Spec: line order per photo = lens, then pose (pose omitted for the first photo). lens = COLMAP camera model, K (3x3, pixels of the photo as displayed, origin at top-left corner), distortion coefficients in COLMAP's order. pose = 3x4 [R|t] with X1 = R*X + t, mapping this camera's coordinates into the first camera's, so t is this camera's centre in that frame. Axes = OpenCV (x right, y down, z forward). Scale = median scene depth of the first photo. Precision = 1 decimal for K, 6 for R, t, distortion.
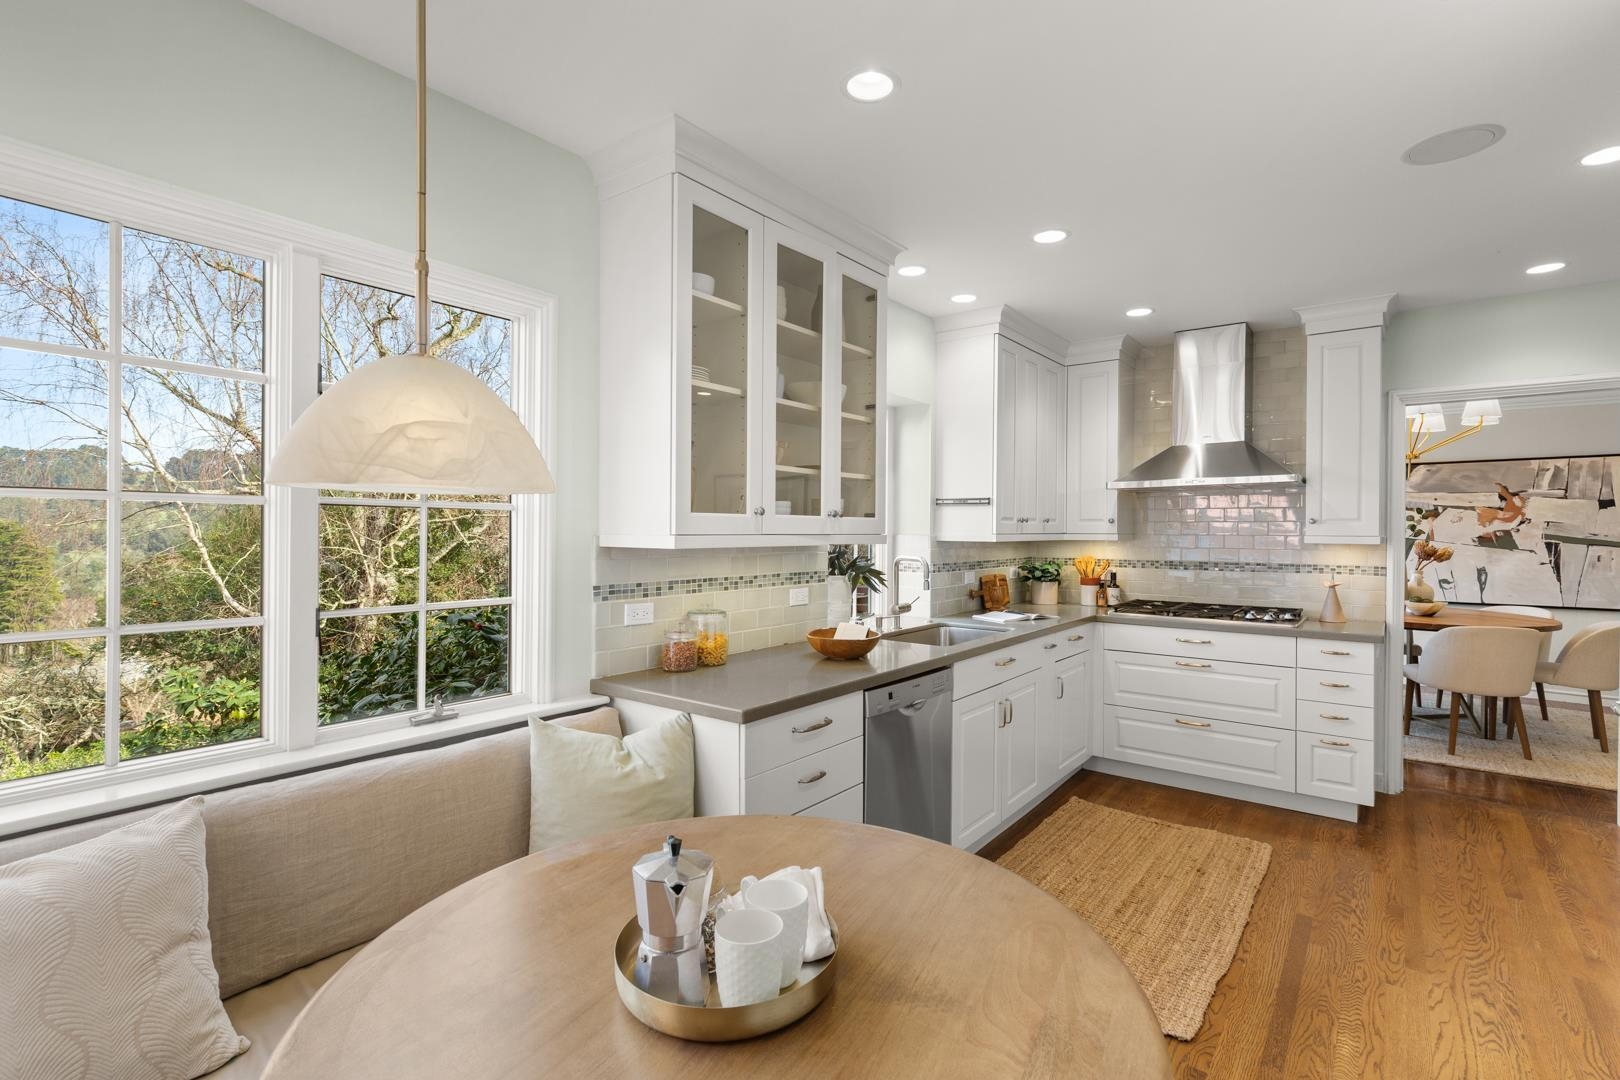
lens RADIAL K [[739.2, 0, 807.9], [0, 739.2, 535.3], [0, 0, 1]] dist [0.002750, 0.000616]
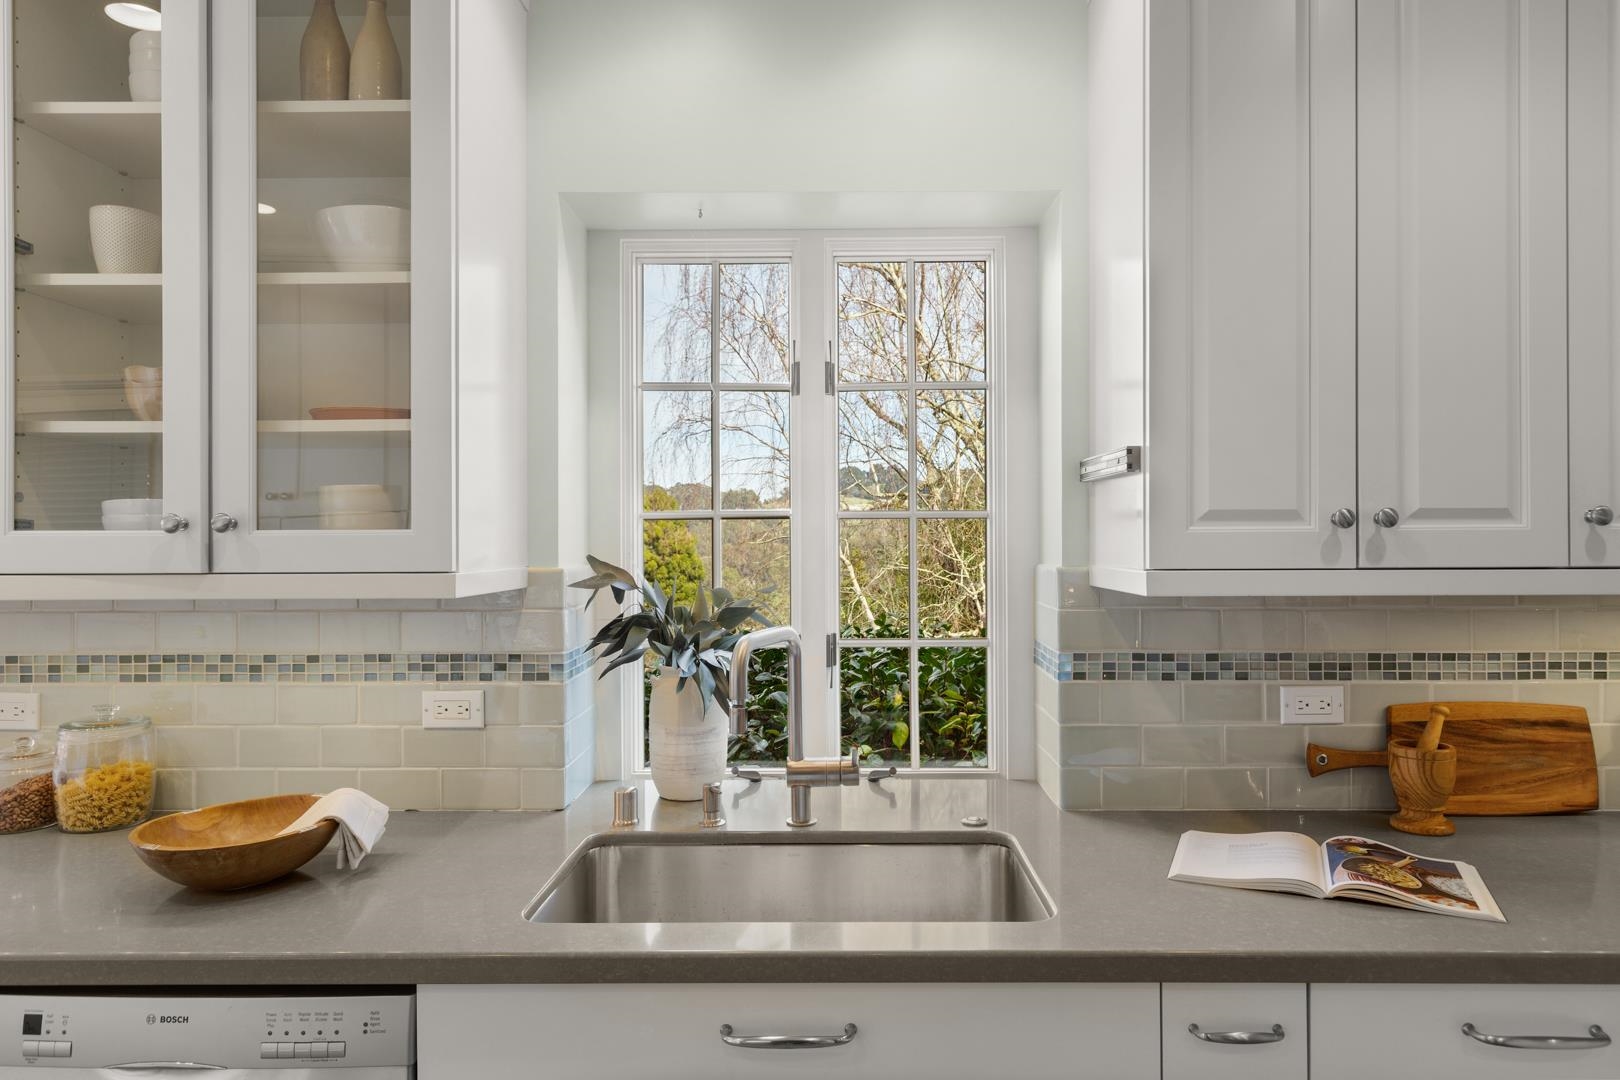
lens RADIAL K [[1001.3, 0, 804.9], [0, 1001.3, 533.1], [0, 0, 1]] dist [0.009012, -0.003812]
pose [[0.608744, -0.016093, -0.793203, 0.827097], [0.002607, 0.999829, -0.018284, -0.014674], [0.793362, 0.009063, 0.608682, 1.120858]]
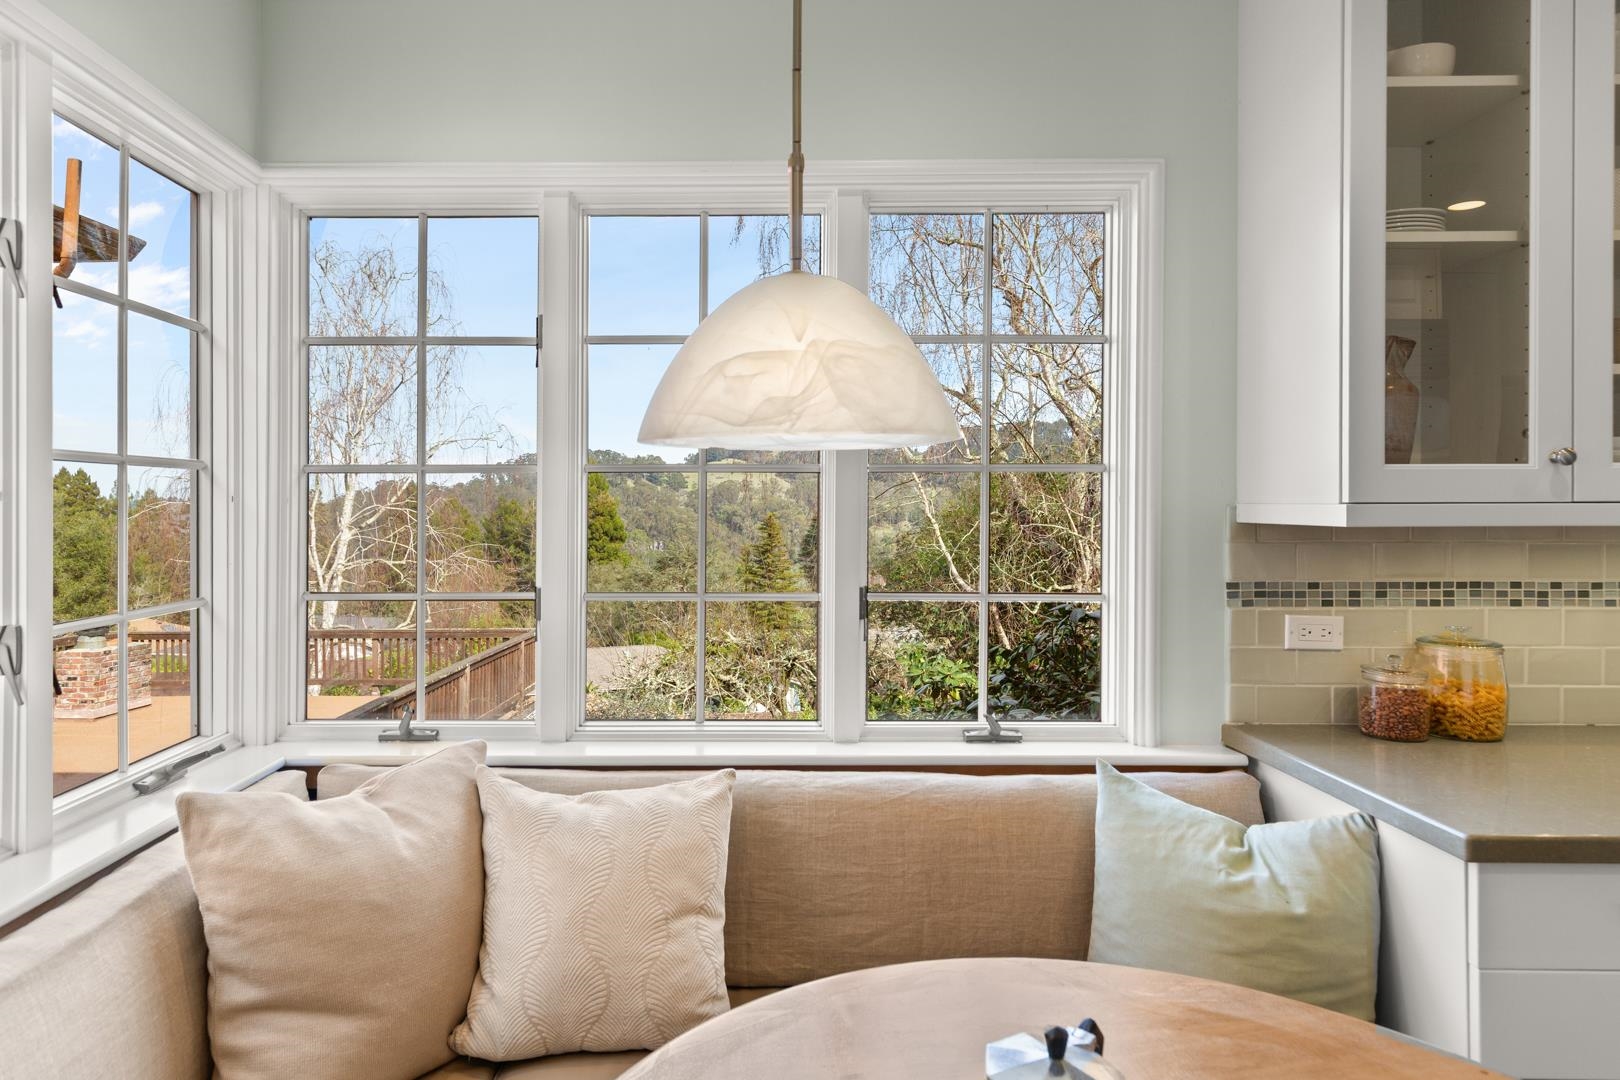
lens RADIAL K [[917.9, 0, 804.3], [0, 917.9, 503.7], [0, 0, 1]] dist [0.004752, 0.001856]
pose [[0.609695, -0.009589, -0.792578, 0.135701], [0.001030, 0.999936, -0.011305, 0.007648], [0.792635, 0.006076, 0.609666, 0.212013]]
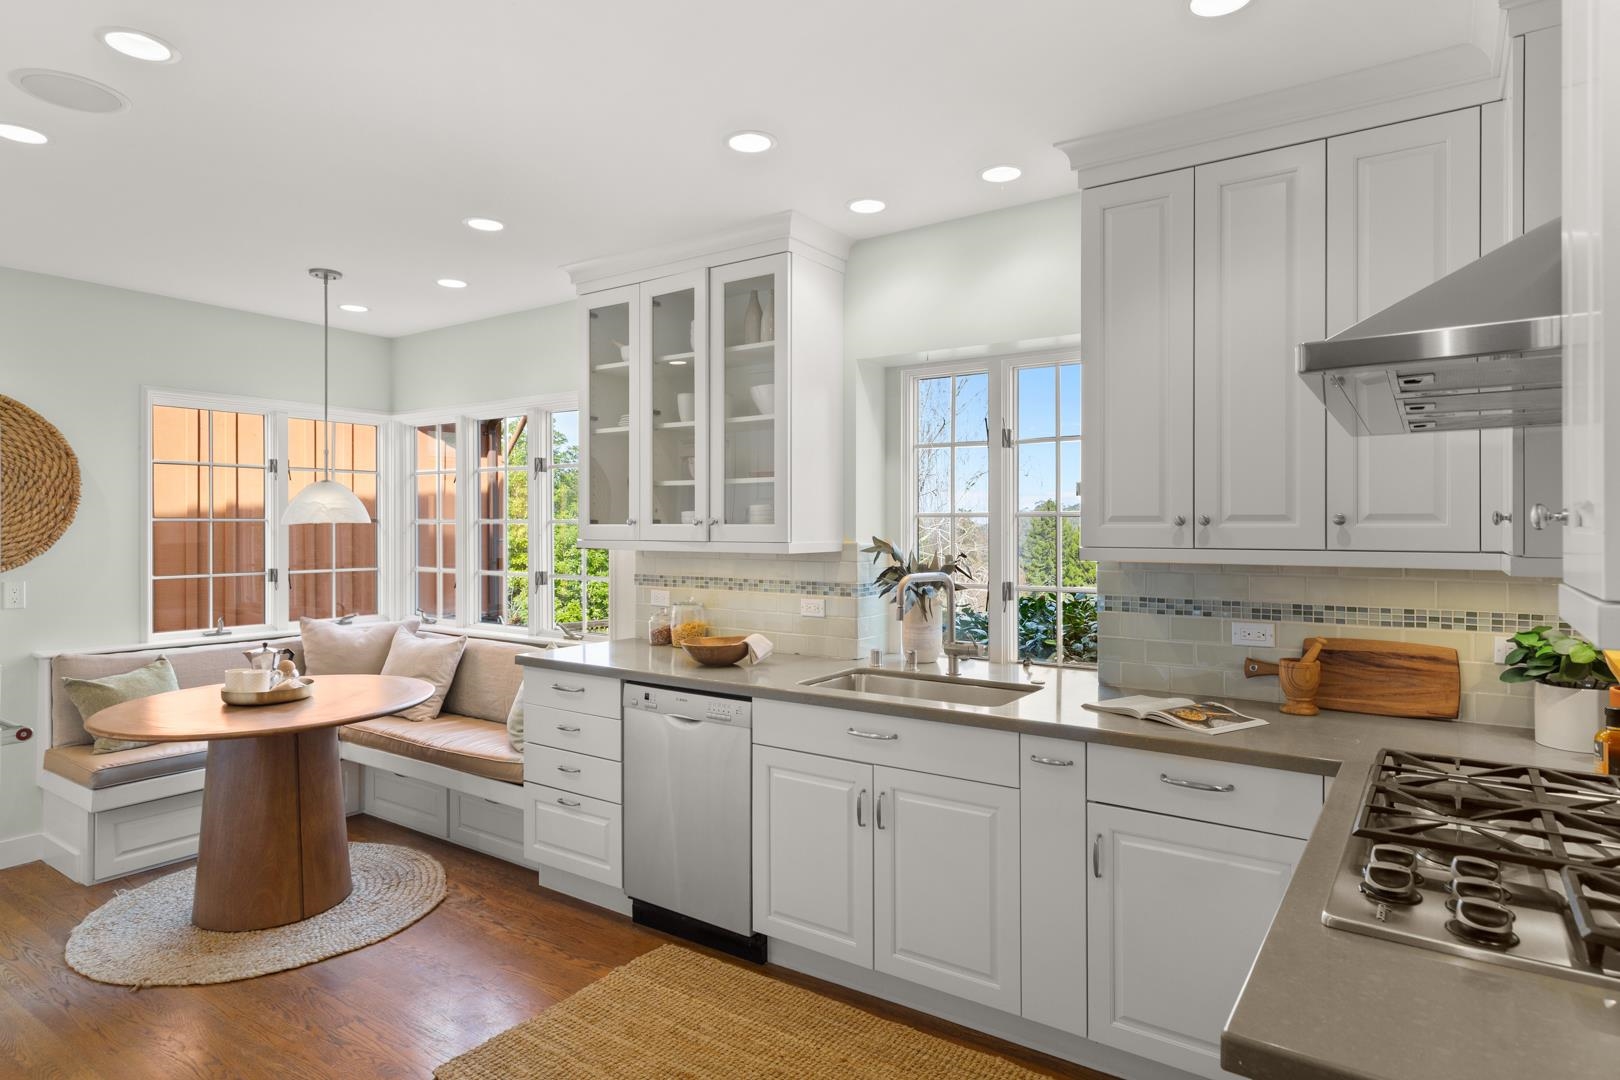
lens RADIAL K [[917.9, 0, 796.3], [0, 917.9, 527.7], [0, 0, 1]] dist [0.004752, 0.001856]
pose [[0.043781, -0.002573, -0.999038, 1.606711], [-0.006652, 0.999974, -0.002867, -0.020927], [0.999019, 0.006771, 0.043762, 1.296887]]
